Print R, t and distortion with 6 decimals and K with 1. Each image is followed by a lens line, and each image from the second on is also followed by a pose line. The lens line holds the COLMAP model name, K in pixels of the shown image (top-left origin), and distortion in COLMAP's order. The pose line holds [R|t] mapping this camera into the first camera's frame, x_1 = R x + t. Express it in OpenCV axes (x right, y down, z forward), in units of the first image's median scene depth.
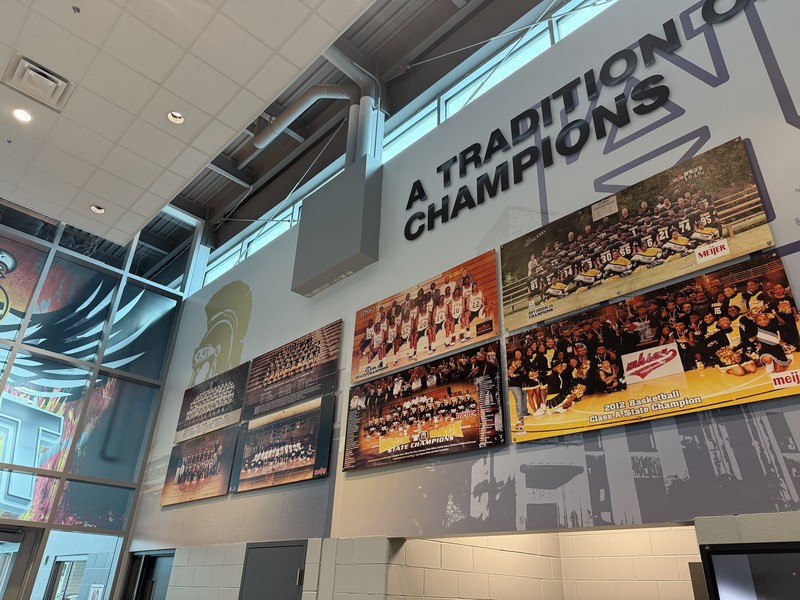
lens RADIAL K [[557.4, 0, 398.9], [0, 557.4, 299.8], [0, 0, 1]] dist [-0.002292, -0.000897]
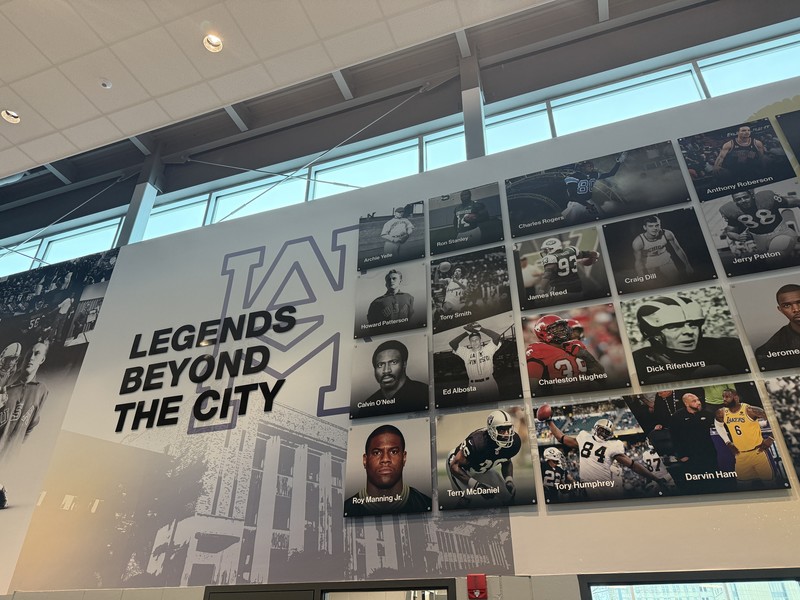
lens RADIAL K [[557.4, 0, 402.9], [0, 557.4, 300.0], [0, 0, 1]] dist [-0.002292, -0.000897]
pose [[0.893004, 0.203860, 0.401229, 0.016497], [-0.182077, 0.978956, -0.092154, -0.213163], [-0.411573, 0.009239, 0.911330, -0.410237]]
